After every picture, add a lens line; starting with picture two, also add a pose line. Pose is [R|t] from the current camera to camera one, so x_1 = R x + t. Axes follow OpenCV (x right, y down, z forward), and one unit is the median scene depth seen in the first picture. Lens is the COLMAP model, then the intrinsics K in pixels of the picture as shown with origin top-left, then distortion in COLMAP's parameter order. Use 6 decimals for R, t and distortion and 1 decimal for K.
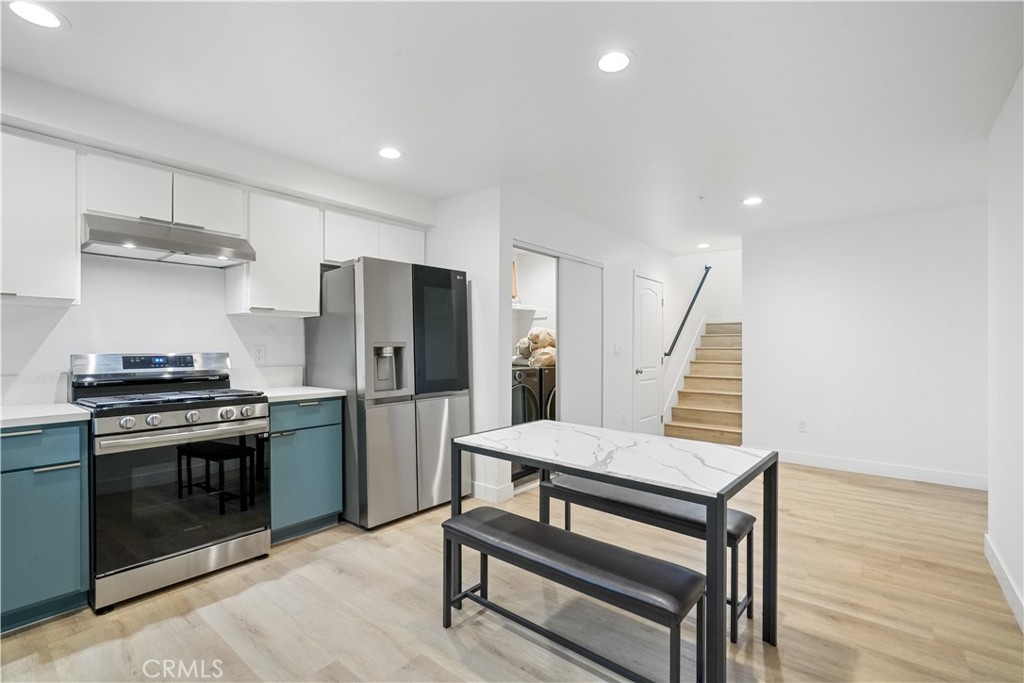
lens RADIAL K [[459.3, 0, 516.7], [0, 459.3, 349.6], [0, 0, 1]] dist [-0.001993, 0.001453]
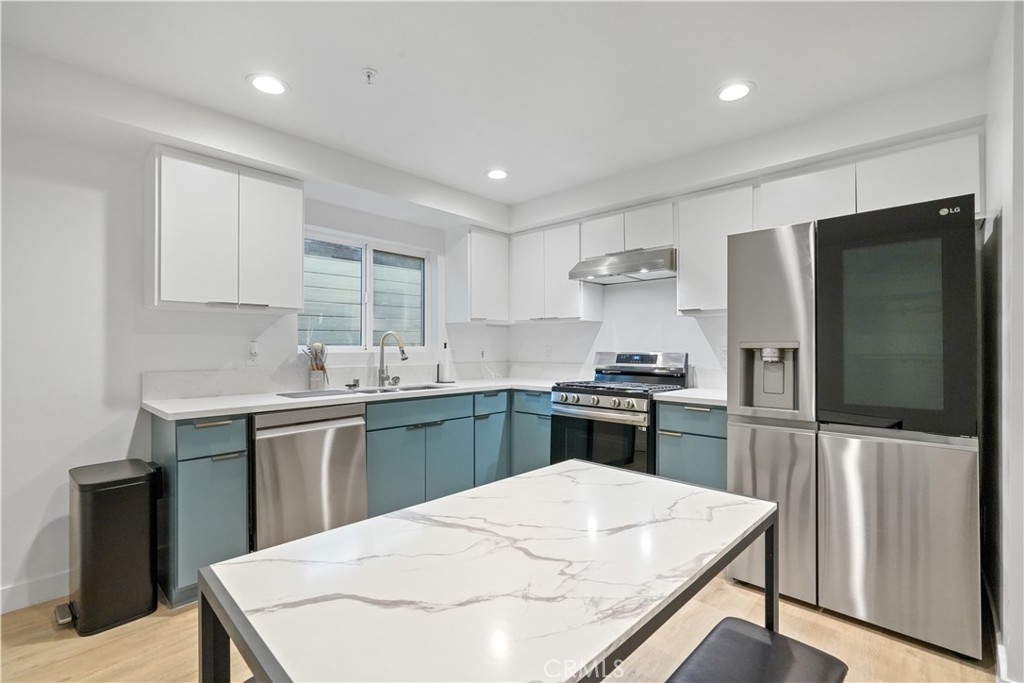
lens RADIAL K [[459.3, 0, 513.7], [0, 459.3, 344.5], [0, 0, 1]] dist [-0.001993, 0.001453]
pose [[-0.065963, -0.001619, -0.997821, 0.520190], [-0.003925, 0.999991, -0.001363, -0.010063], [0.997814, 0.003827, -0.065969, 0.711517]]
